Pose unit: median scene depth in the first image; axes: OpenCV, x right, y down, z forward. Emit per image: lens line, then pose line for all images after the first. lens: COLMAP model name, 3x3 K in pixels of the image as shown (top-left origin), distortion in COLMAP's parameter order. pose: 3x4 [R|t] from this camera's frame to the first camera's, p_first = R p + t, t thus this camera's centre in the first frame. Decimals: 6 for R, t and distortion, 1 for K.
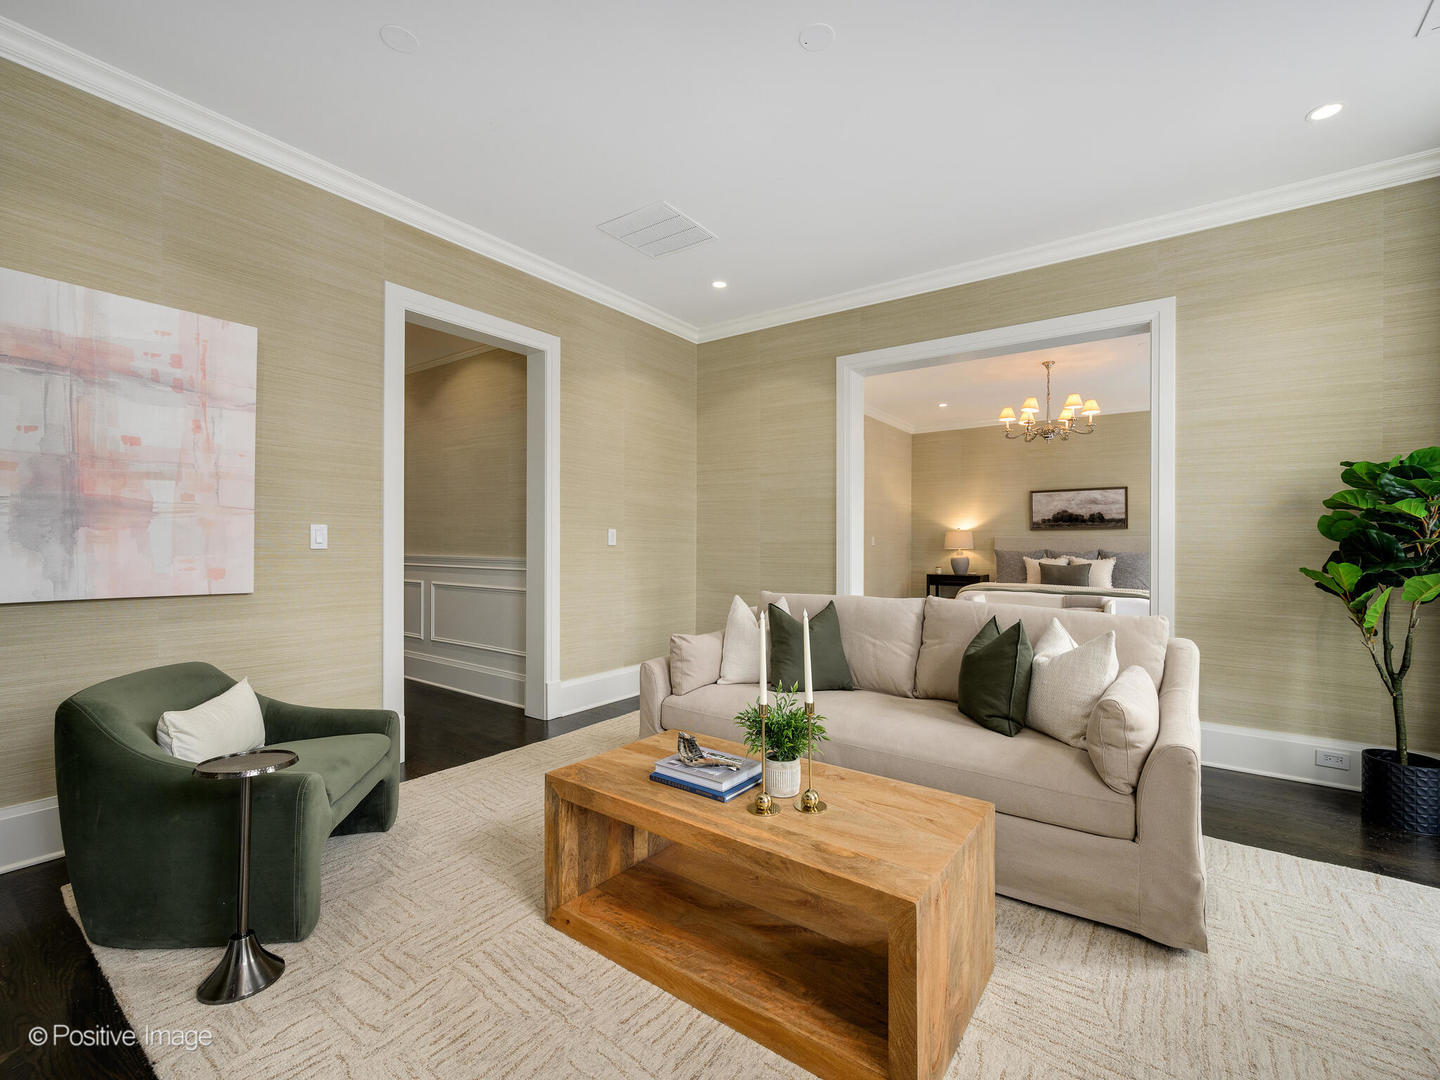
lens RADIAL K [[637.6, 0, 722.3], [0, 637.6, 544.4], [0, 0, 1]] dist [-0.000686, -0.000409]
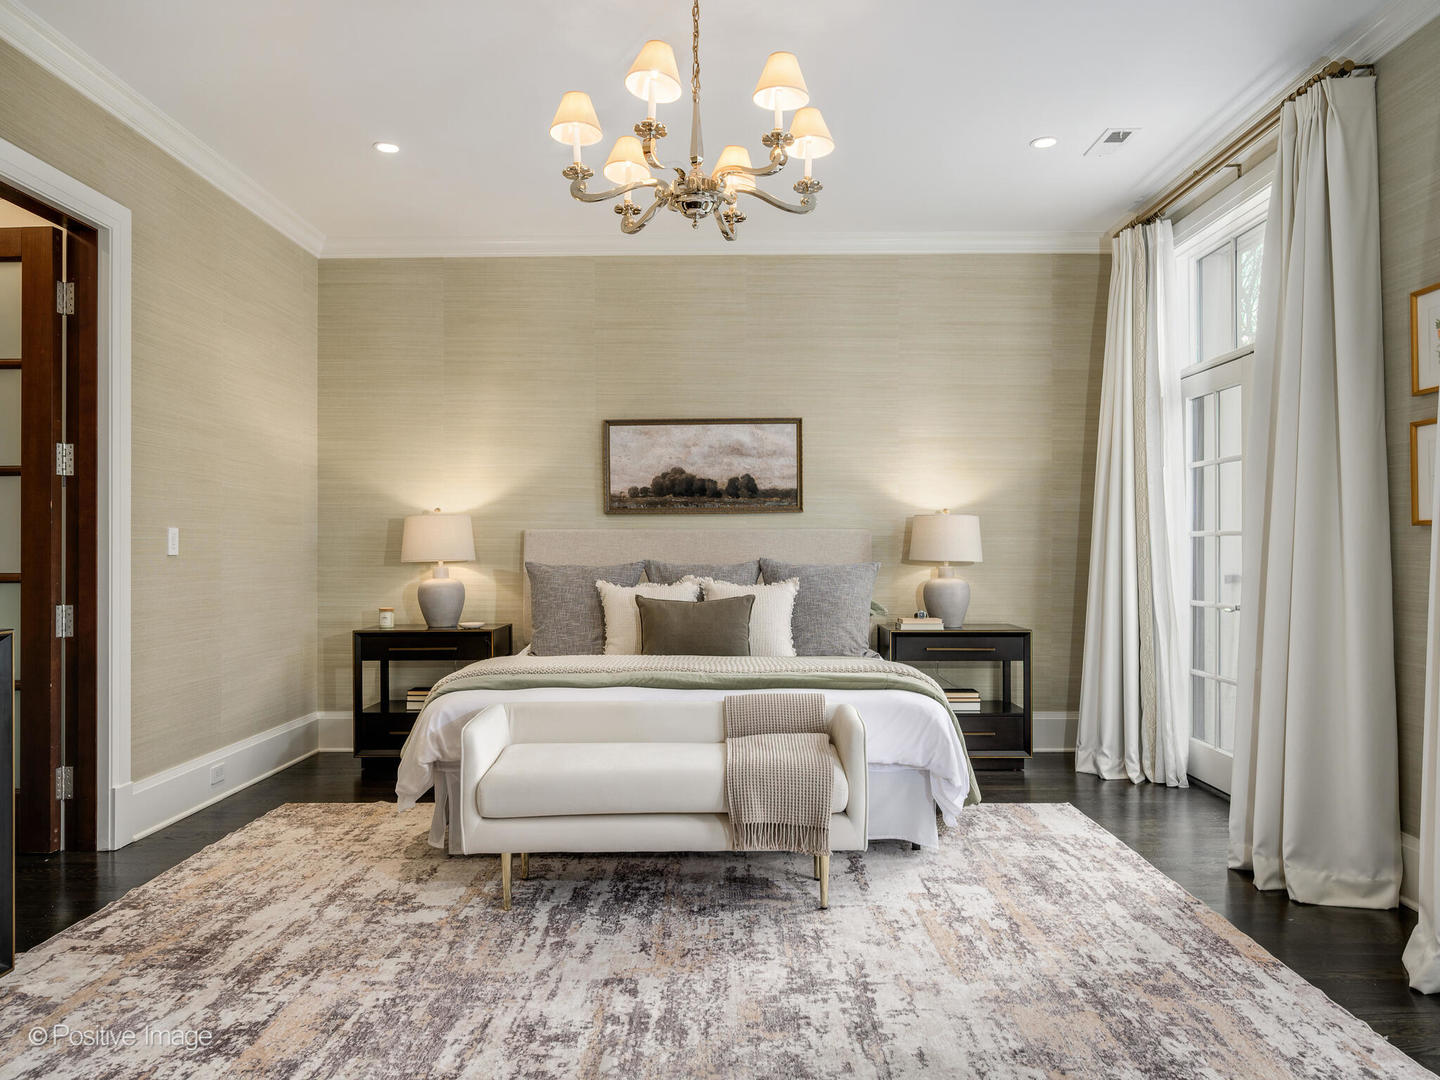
lens RADIAL K [[1001.9, 0, 720.0], [0, 1001.9, 540.0], [0, 0, 1]] dist [-0.002474, 0.000127]
pose [[0.820952, -0.002565, 0.570991, 0.176767], [0.005662, 0.999977, -0.003650, -0.002660], [-0.570969, 0.006229, 0.820948, 0.434200]]
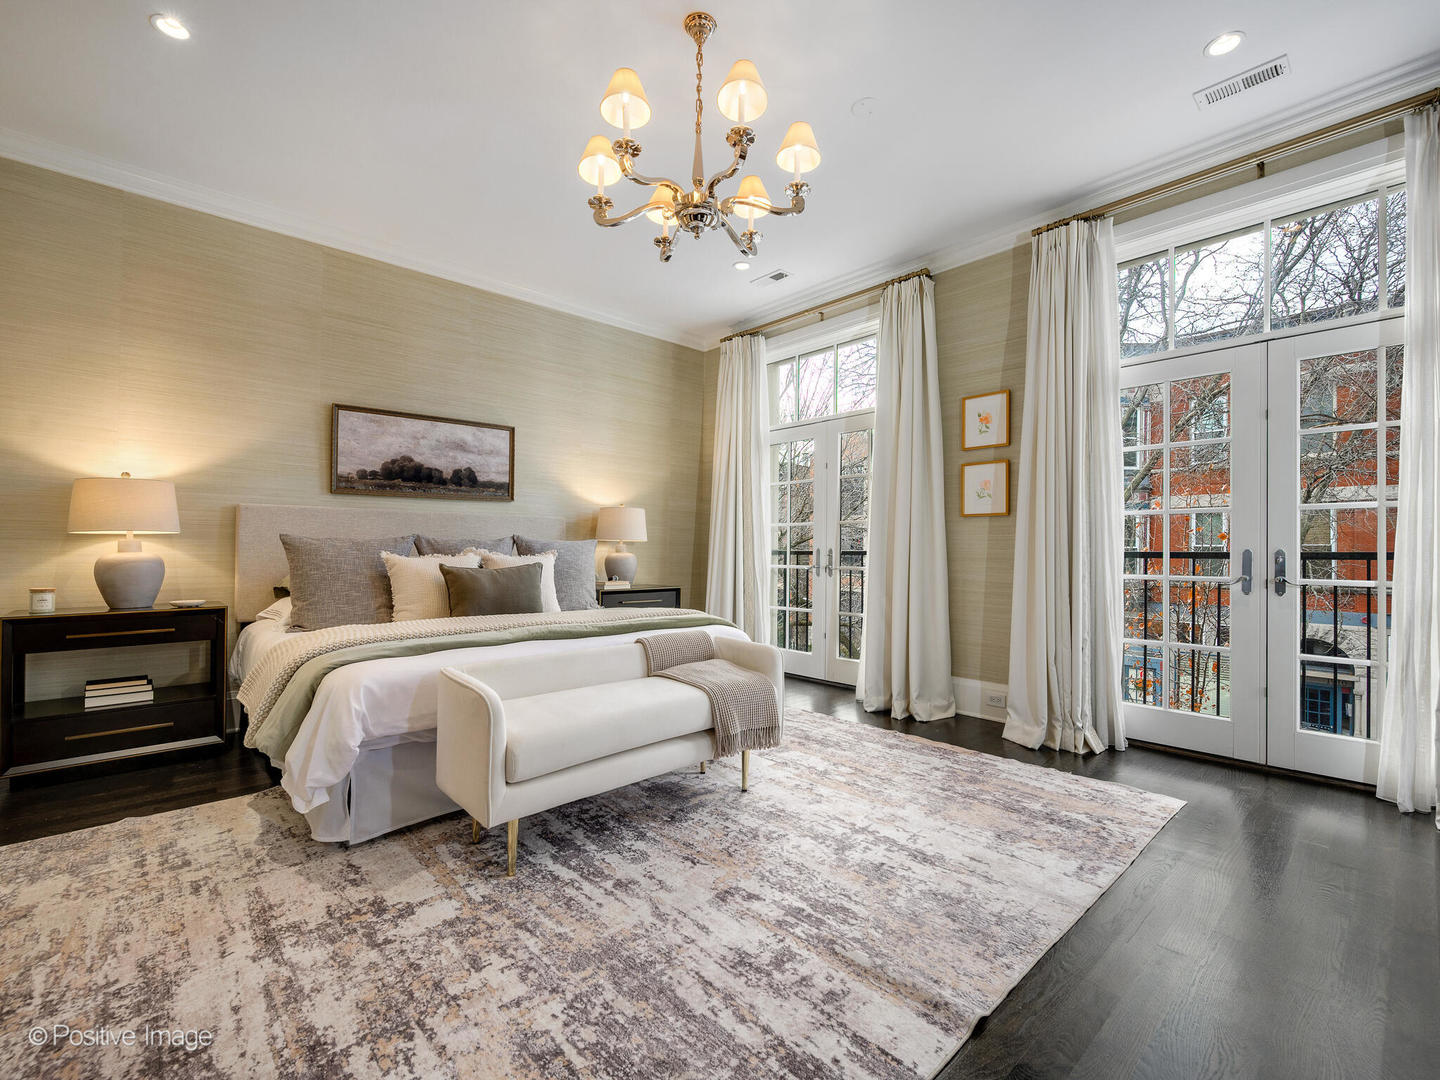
lens RADIAL K [[637.6, 0, 722.3], [0, 637.6, 544.4], [0, 0, 1]] dist [-0.000686, -0.000409]
pose [[0.205023, 0.005159, 0.978743, 0.112076], [-0.003396, 0.999984, -0.004559, 0.015020], [-0.978751, -0.002389, 0.205038, 0.671484]]
